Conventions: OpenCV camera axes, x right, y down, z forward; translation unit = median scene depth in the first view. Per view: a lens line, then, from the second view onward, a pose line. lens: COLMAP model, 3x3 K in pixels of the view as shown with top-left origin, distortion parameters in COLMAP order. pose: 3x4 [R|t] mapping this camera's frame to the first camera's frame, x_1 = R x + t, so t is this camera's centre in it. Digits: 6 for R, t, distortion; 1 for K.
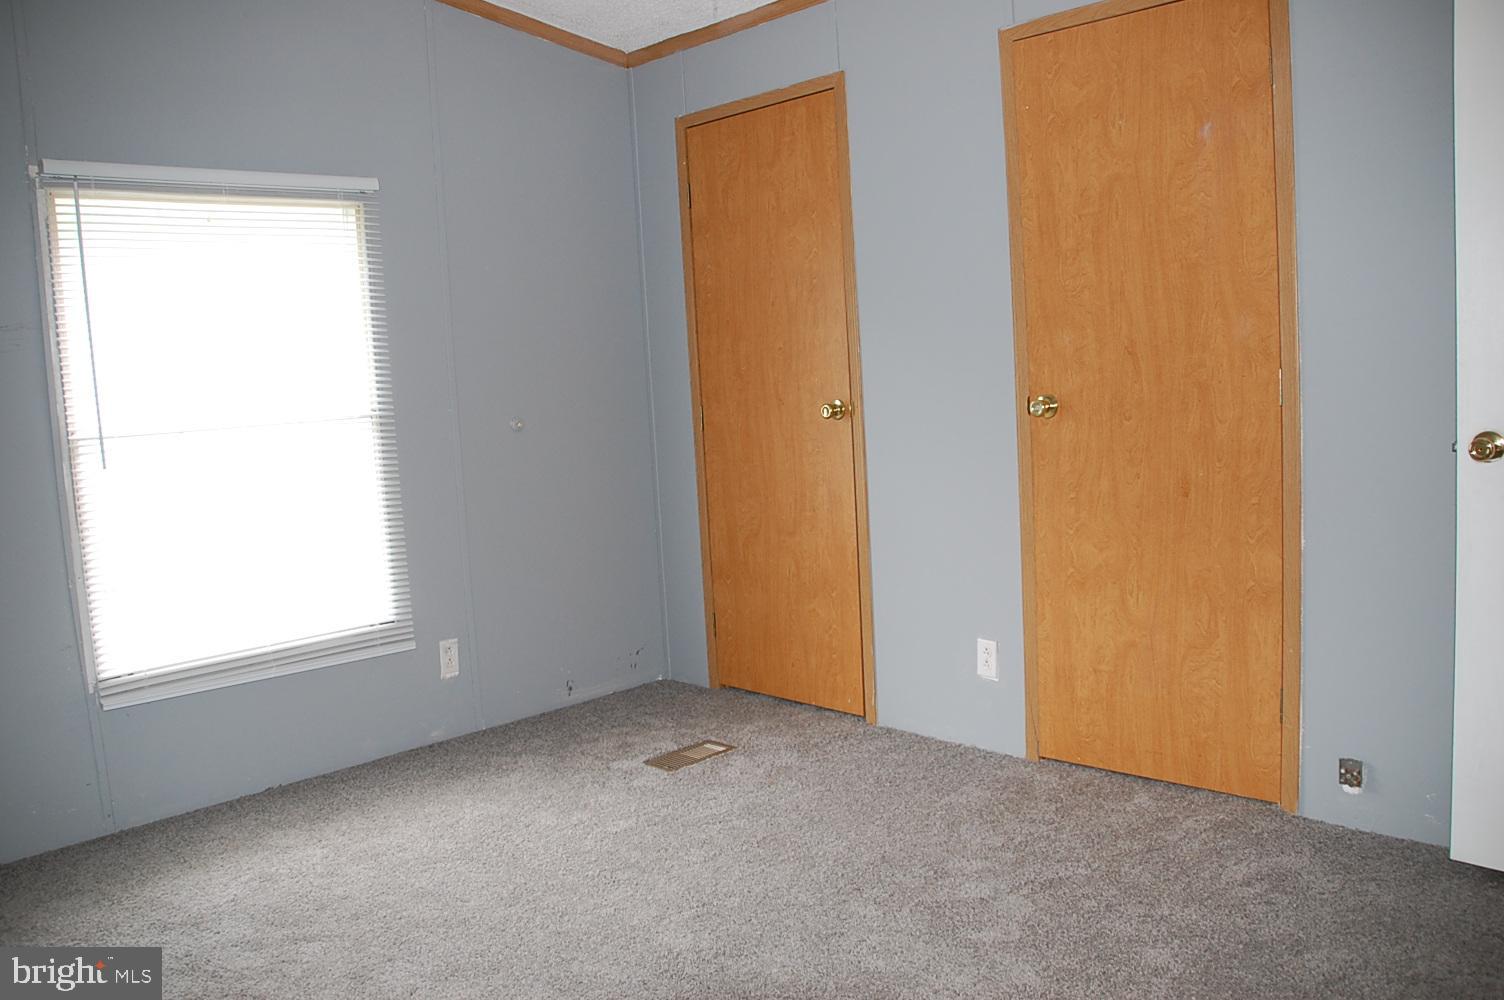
lens RADIAL K [[1218.0, 0, 756.2], [0, 1218.0, 485.7], [0, 0, 1]] dist [-0.159018, 0.118303]
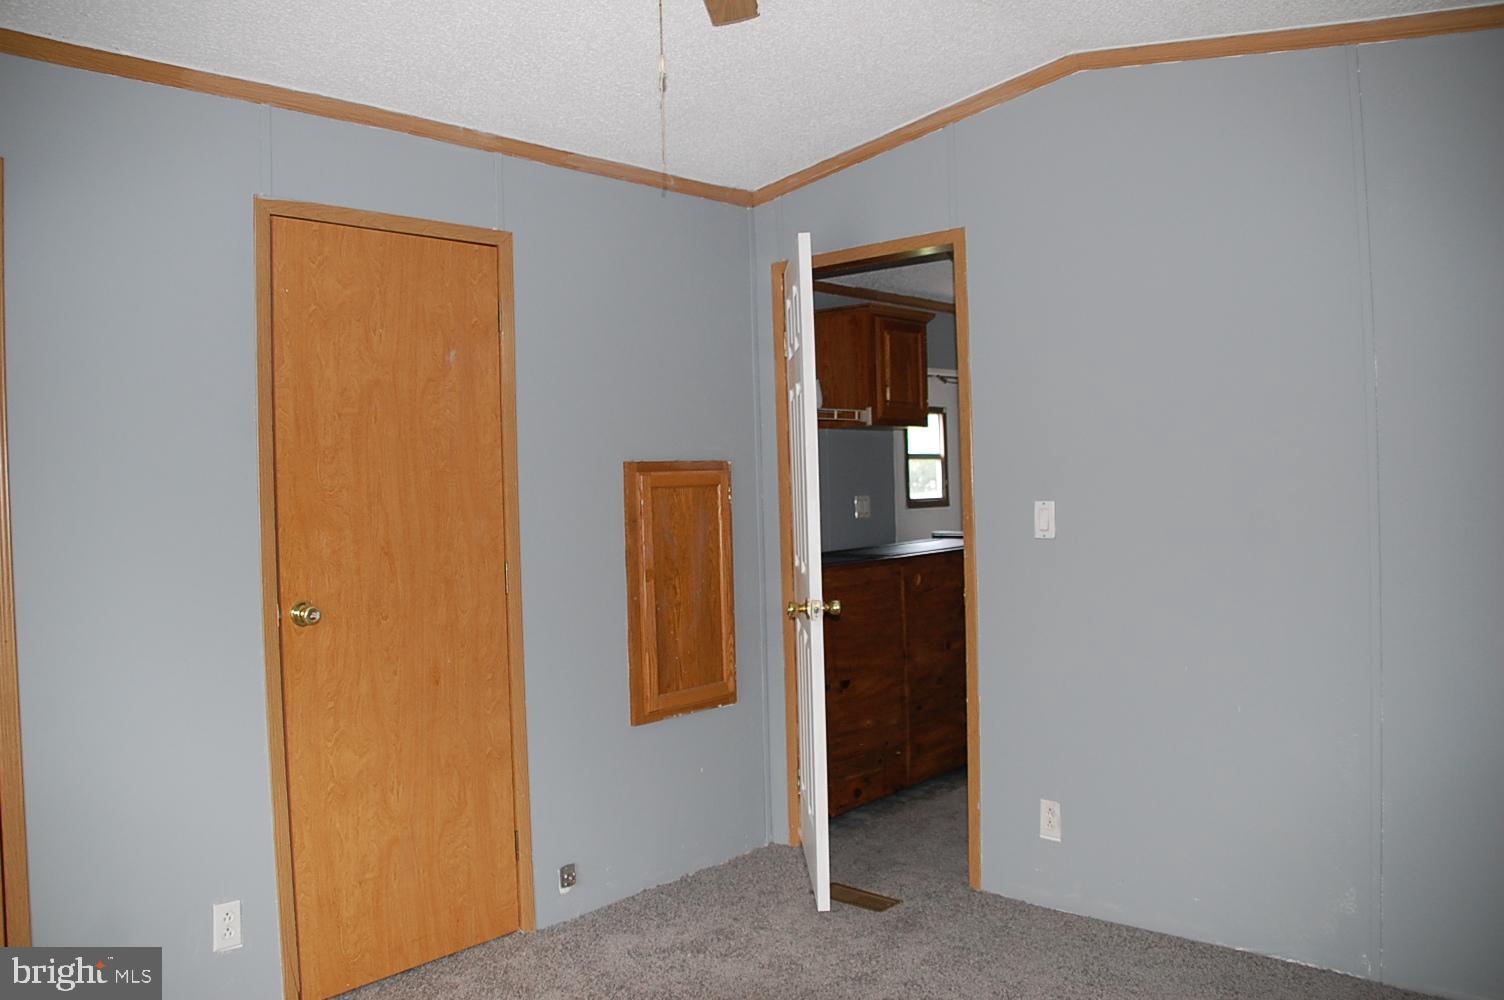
lens RADIAL K [[1218.0, 0, 758.0], [0, 1218.0, 492.5], [0, 0, 1]] dist [-0.159018, 0.118303]
pose [[-0.068364, 0.047415, 0.996533, -0.721549], [0.133689, 0.990297, -0.037947, -0.079324], [-0.988663, 0.130631, -0.074039, 0.739531]]
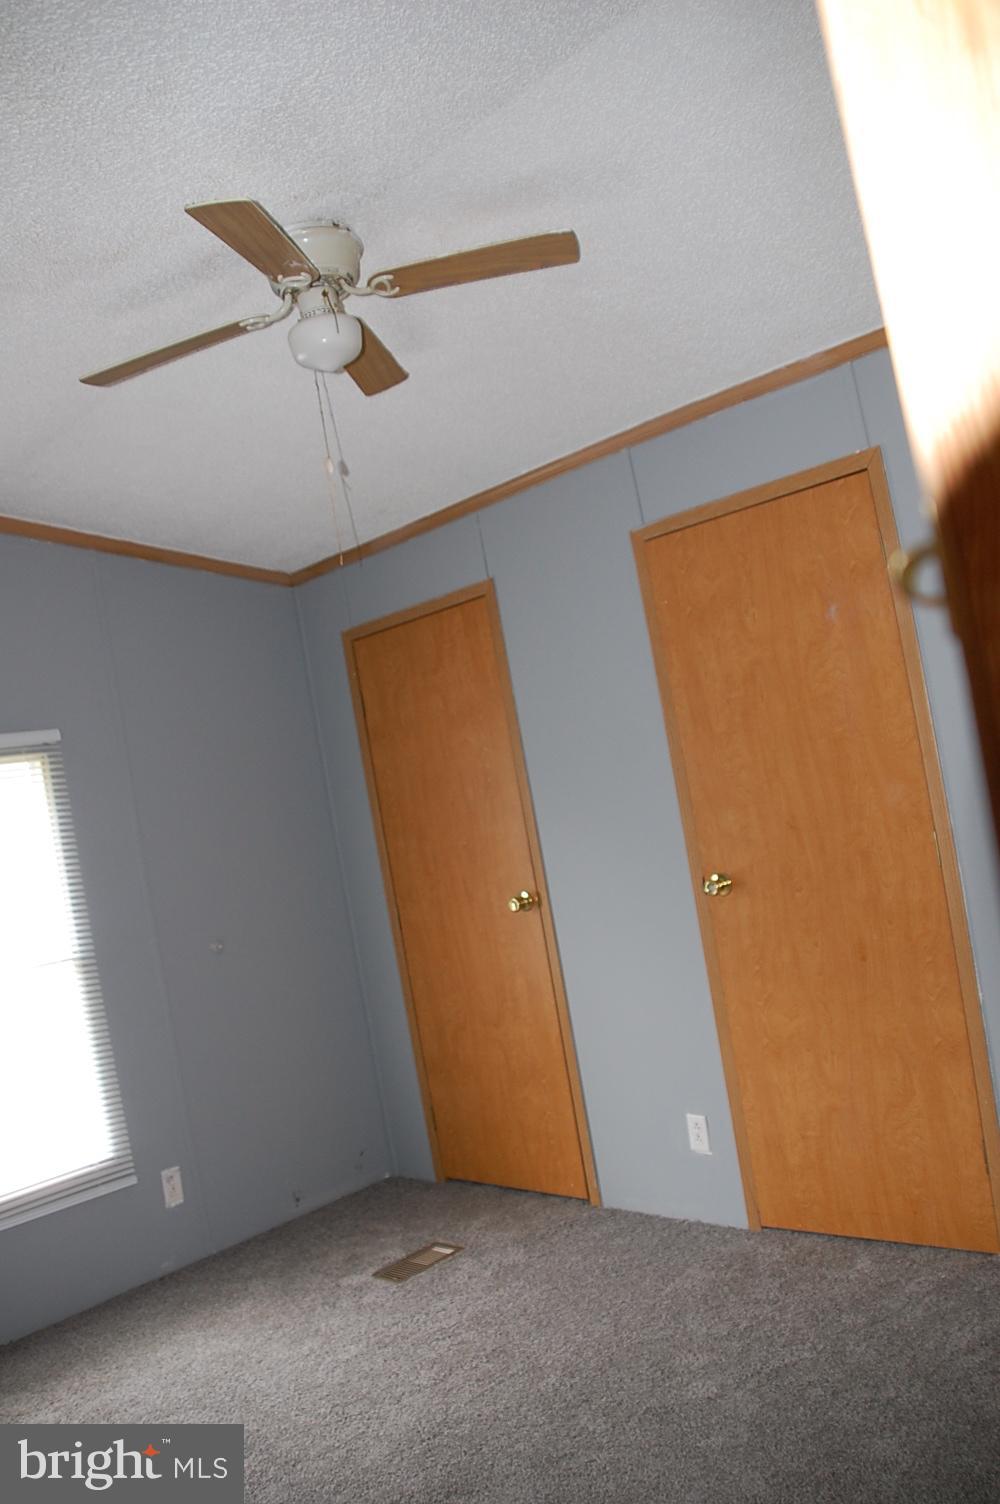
lens RADIAL K [[1218.0, 0, 493.2], [0, 1218.0, 750.6], [0, 0, 1]] dist [-0.159018, 0.118303]
pose [[0.993343, -0.113839, 0.017602, 0.043889], [0.115172, 0.984333, -0.133508, -0.065208], [-0.002128, 0.134647, 0.990891, -0.039223]]
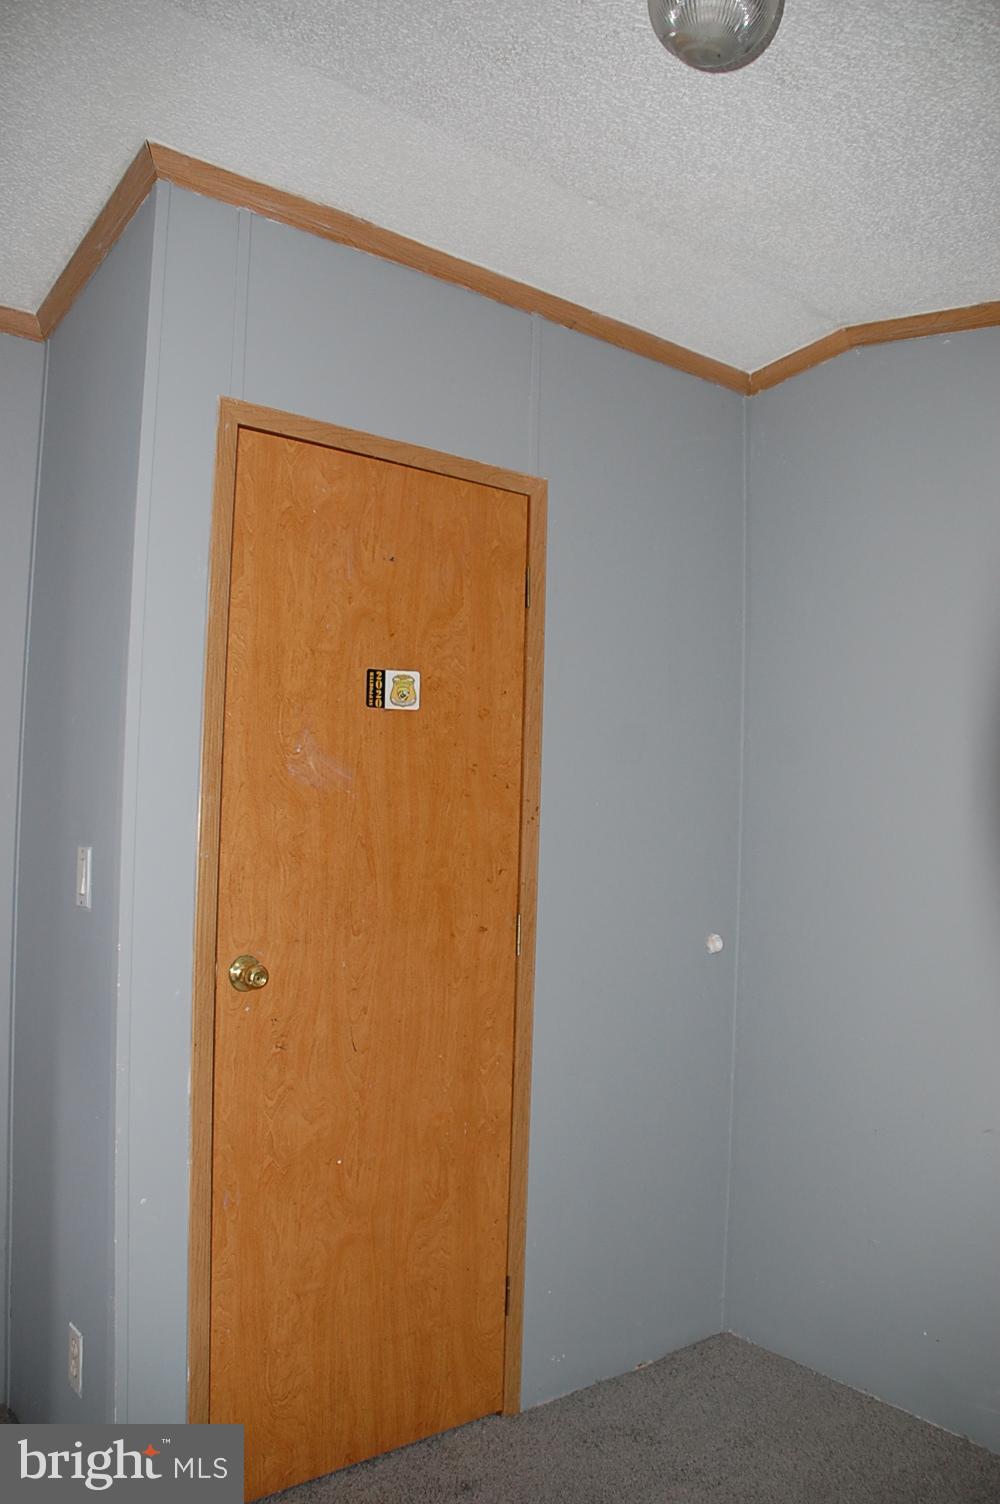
lens RADIAL K [[1218.0, 0, 491.3], [0, 1218.0, 763.1], [0, 0, 1]] dist [-0.159018, 0.118303]
pose [[0.113567, 0.106049, 0.987854, -0.427885], [0.069970, 0.990965, -0.114427, -0.067779], [-0.991064, 0.082115, 0.105120, 0.819742]]
